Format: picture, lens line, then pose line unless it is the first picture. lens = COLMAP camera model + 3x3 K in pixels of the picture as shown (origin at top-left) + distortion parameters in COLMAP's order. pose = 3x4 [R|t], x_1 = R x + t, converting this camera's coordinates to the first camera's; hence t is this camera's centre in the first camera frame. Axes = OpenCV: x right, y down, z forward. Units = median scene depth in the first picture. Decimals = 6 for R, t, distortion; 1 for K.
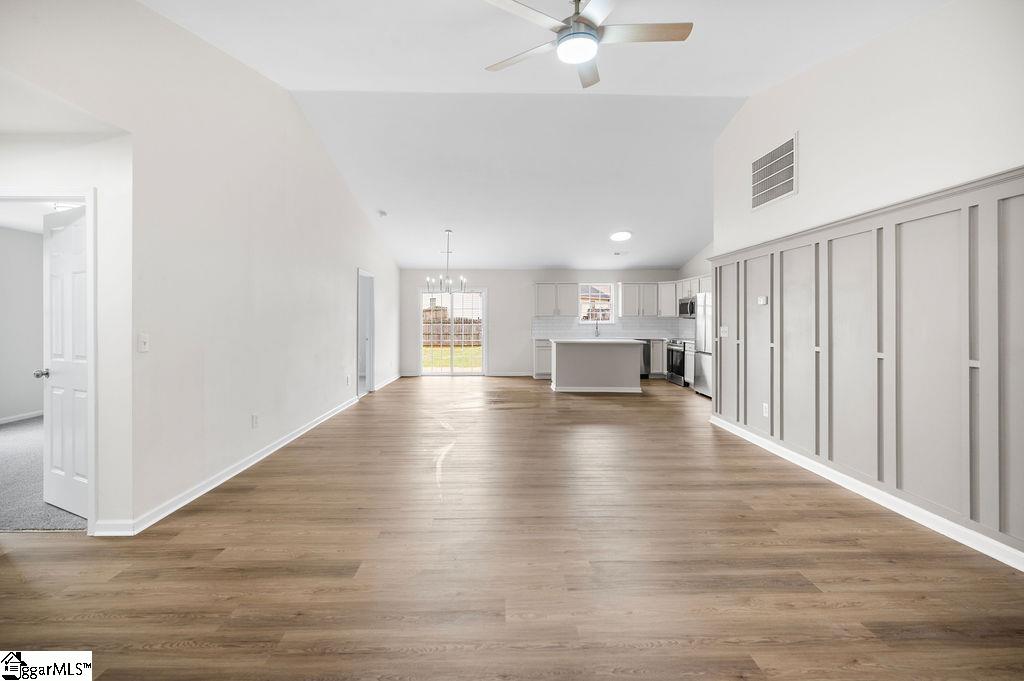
lens RADIAL K [[421.7, 0, 510.2], [0, 421.7, 318.5], [0, 0, 1]] dist [-0.001278, -0.000062]
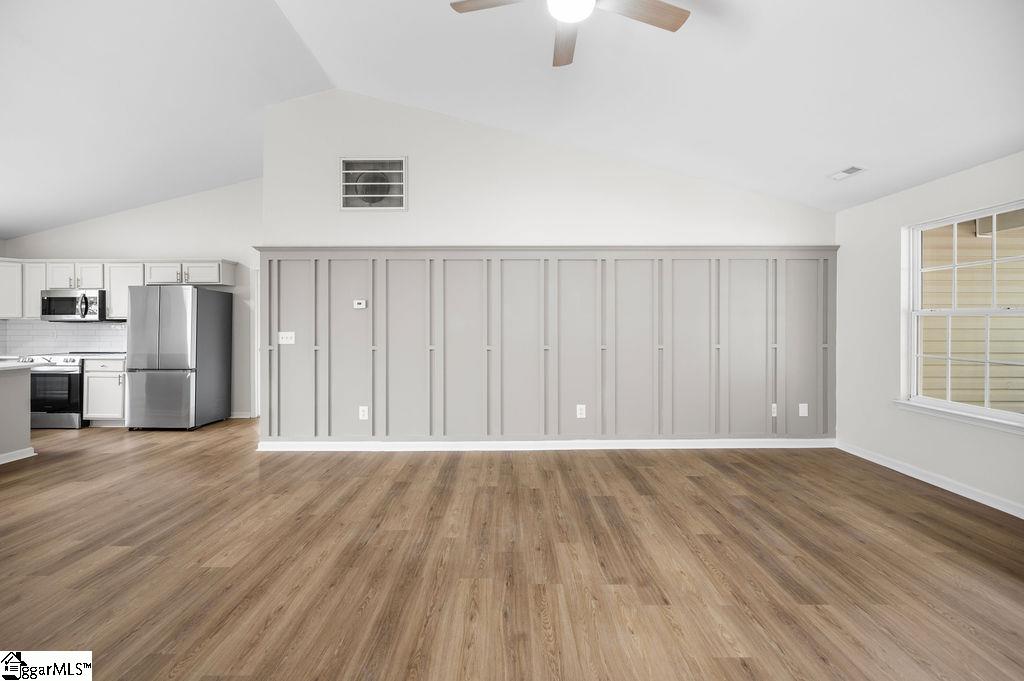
lens RADIAL K [[421.7, 0, 510.2], [0, 421.7, 318.5], [0, 0, 1]] dist [-0.001278, -0.000062]
pose [[0.030052, 0.003010, 0.999544, -0.490082], [0.001648, 0.999994, -0.003061, -0.005564], [-0.999547, 0.001740, 0.030047, 0.774280]]
